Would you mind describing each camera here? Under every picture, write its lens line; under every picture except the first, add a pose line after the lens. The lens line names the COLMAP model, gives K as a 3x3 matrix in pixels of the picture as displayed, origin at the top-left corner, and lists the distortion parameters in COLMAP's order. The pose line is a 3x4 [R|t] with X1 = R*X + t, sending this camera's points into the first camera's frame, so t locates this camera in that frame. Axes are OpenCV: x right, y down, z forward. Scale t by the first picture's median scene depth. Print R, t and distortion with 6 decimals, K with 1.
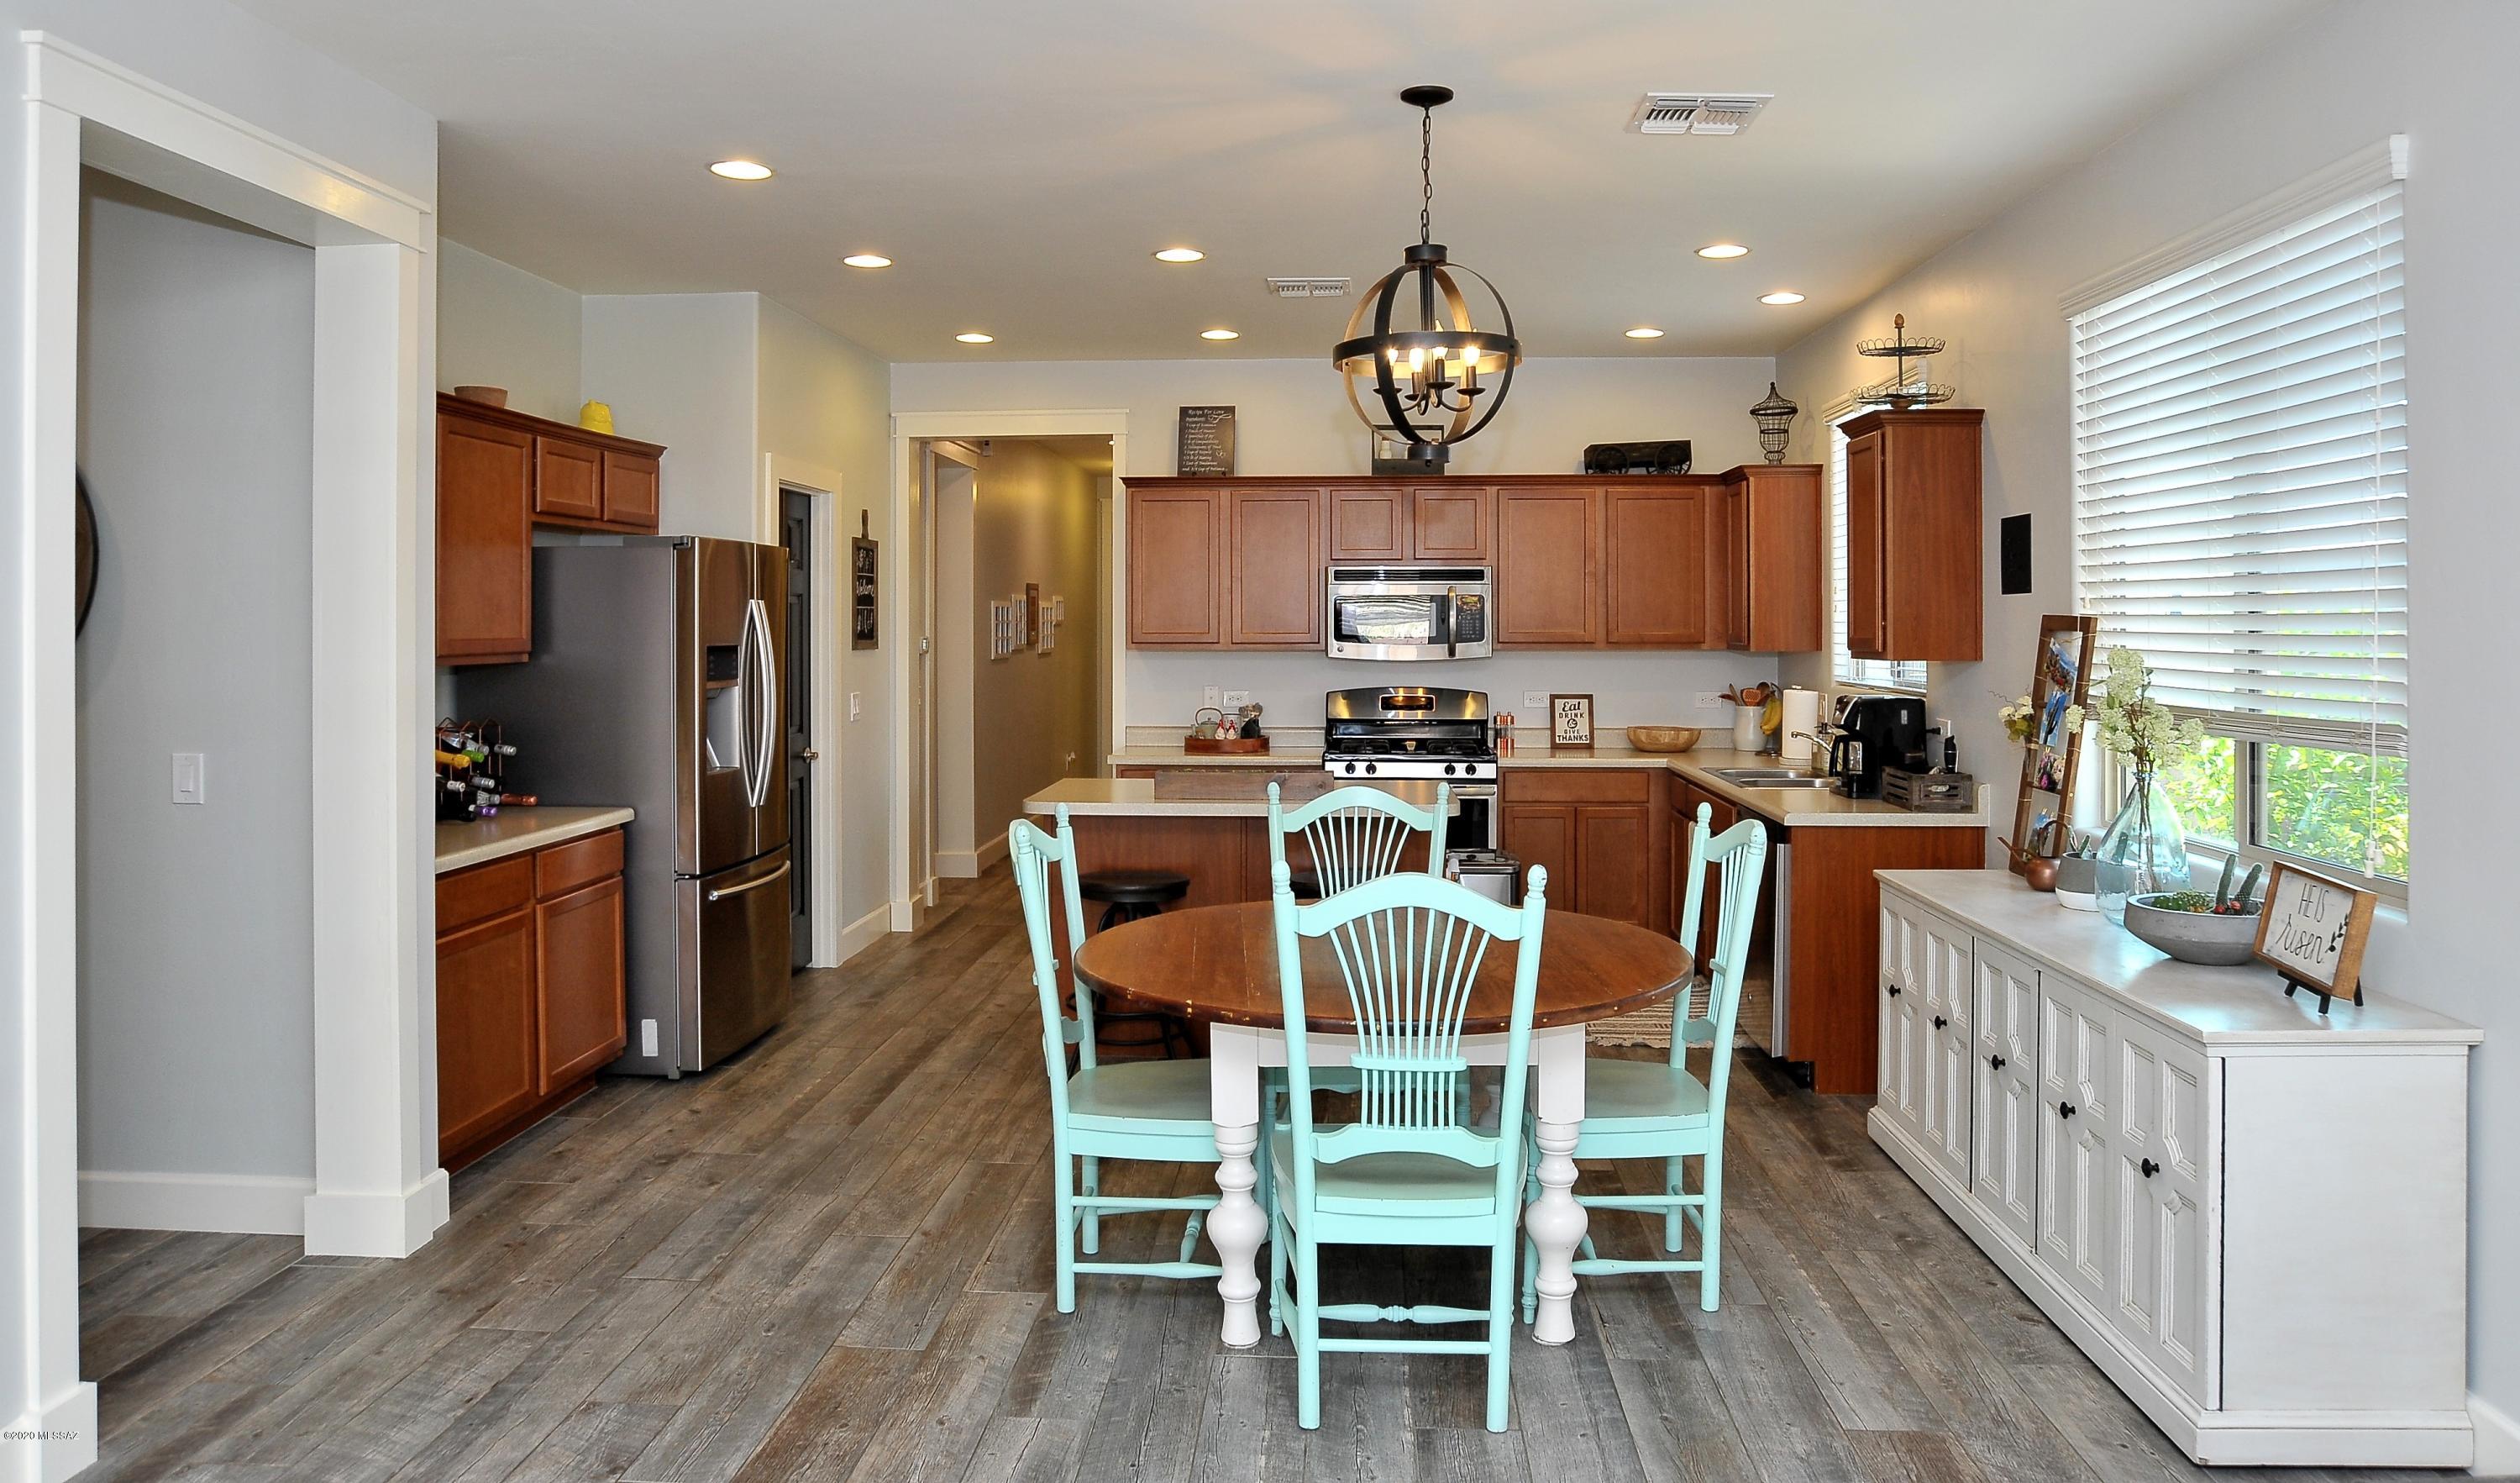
lens RADIAL K [[1713.4, 0, 1260.8], [0, 1713.4, 622.0], [0, 0, 1]] dist [-0.083691, 0.057021]
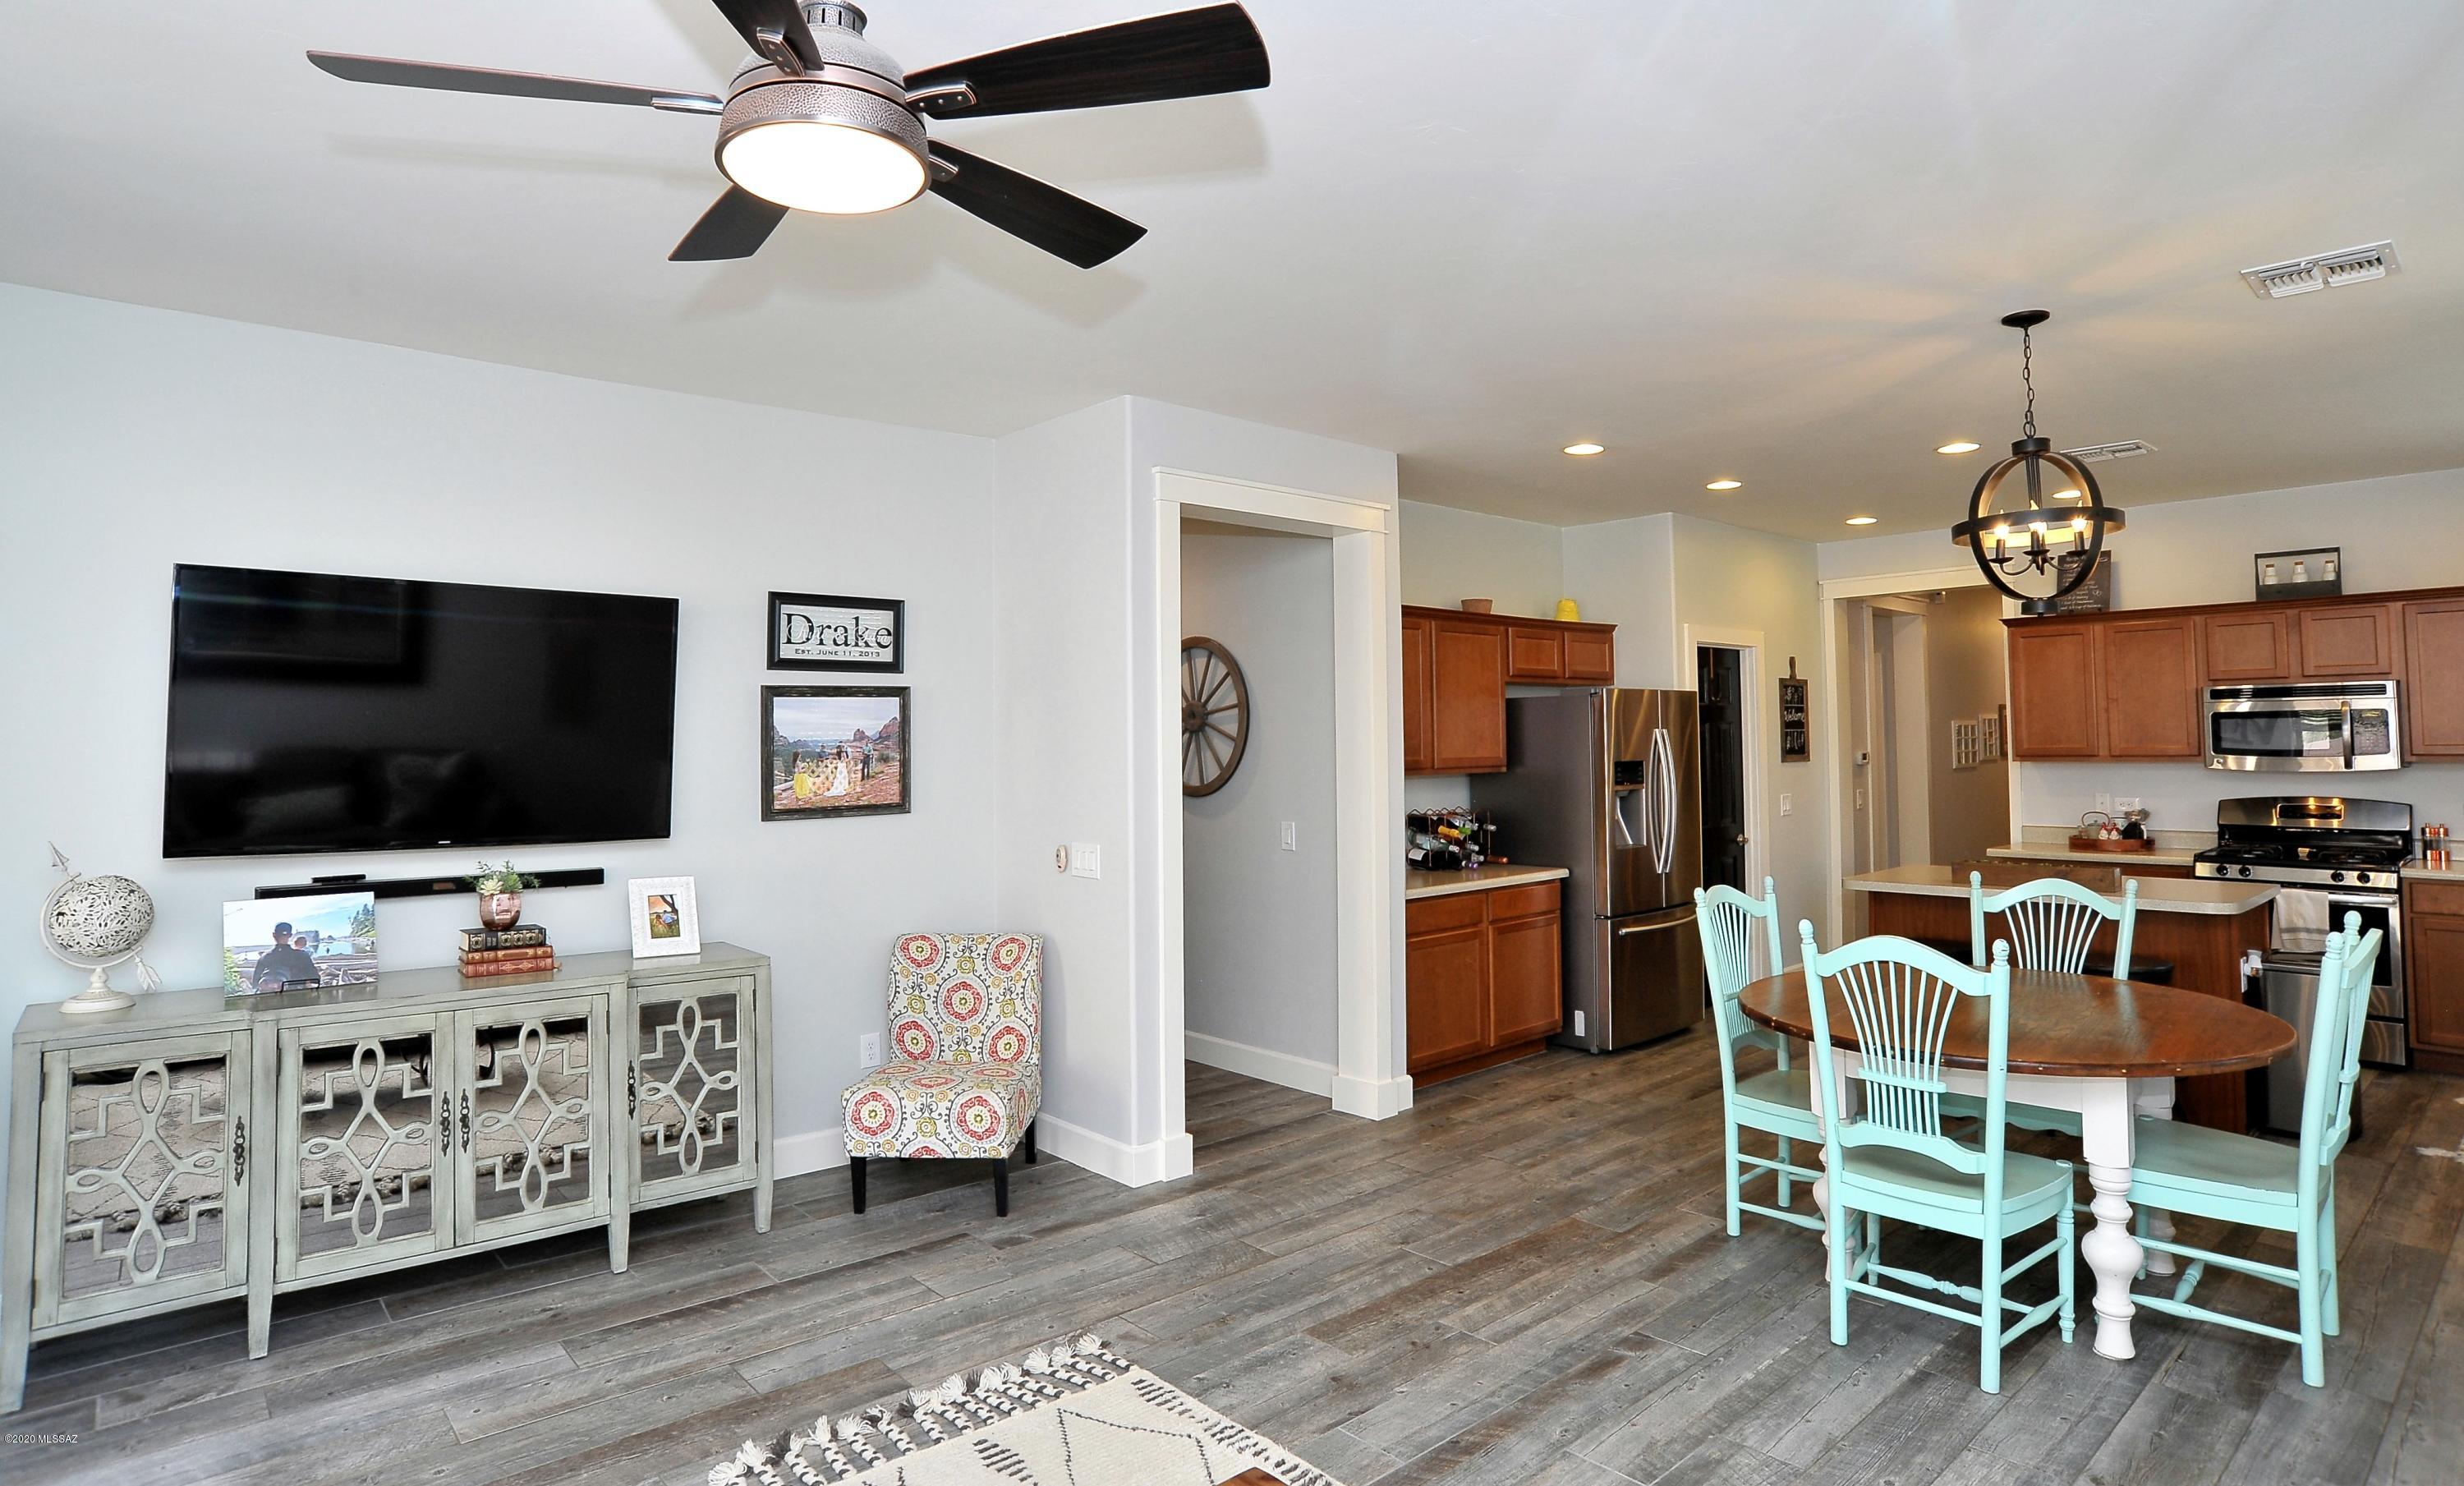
lens RADIAL K [[1347.2, 0, 1236.0], [0, 1347.2, 684.2], [0, 0, 1]] dist [-0.078612, 0.051584]
pose [[0.705923, -0.039332, -0.707196, 0.358188], [0.012597, 0.998996, -0.042986, -0.009552], [0.708177, 0.021436, 0.705709, -0.077733]]
